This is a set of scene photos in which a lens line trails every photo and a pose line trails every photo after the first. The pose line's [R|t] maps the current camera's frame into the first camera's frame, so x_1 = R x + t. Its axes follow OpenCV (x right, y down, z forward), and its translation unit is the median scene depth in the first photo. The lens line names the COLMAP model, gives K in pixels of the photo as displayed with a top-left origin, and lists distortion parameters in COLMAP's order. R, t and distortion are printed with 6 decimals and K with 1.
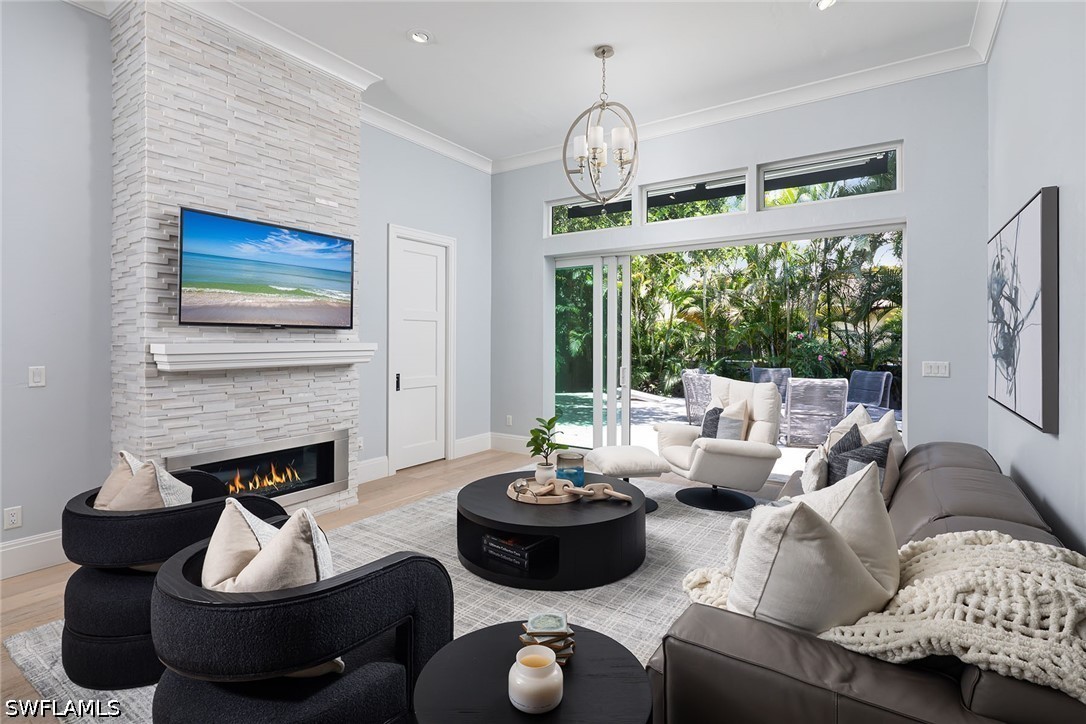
lens RADIAL K [[520.3, 0, 548.0], [0, 520.3, 343.5], [0, 0, 1]] dist [0.001084, -0.000383]
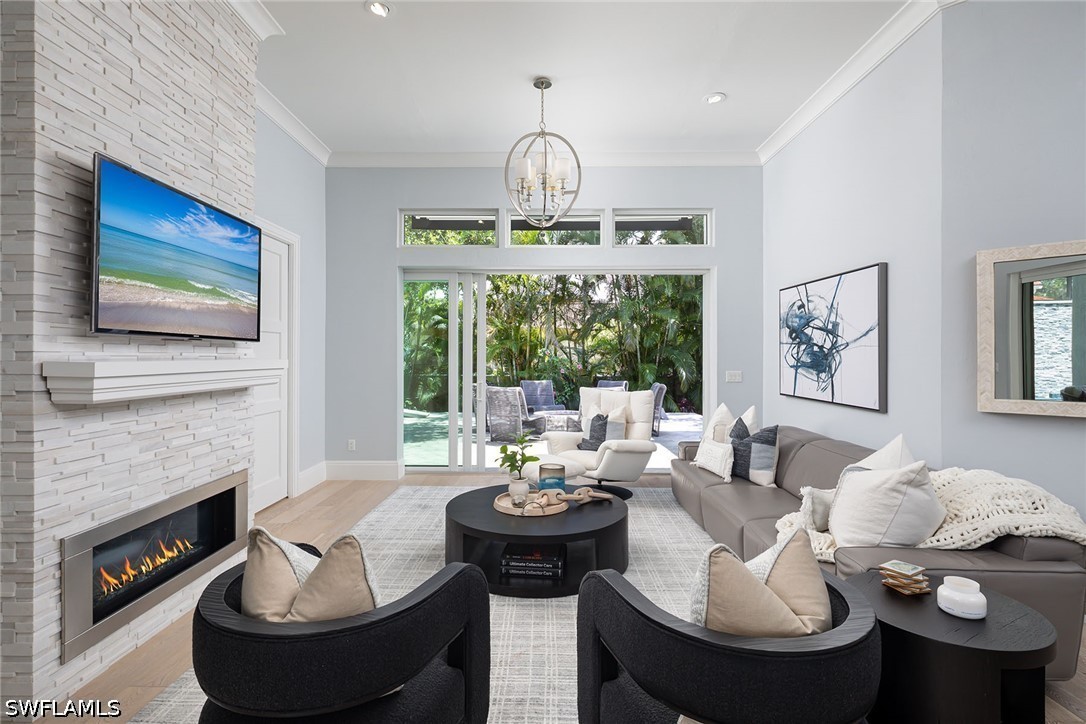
lens RADIAL K [[523.2, 0, 527.0], [0, 523.2, 357.3], [0, 0, 1]] dist [0.000070, 0.000200]
pose [[0.843012, -0.001712, 0.537892, -0.492678], [0.003514, 0.999991, -0.002325, -0.001157], [-0.537883, 0.003851, 0.843010, 0.119512]]
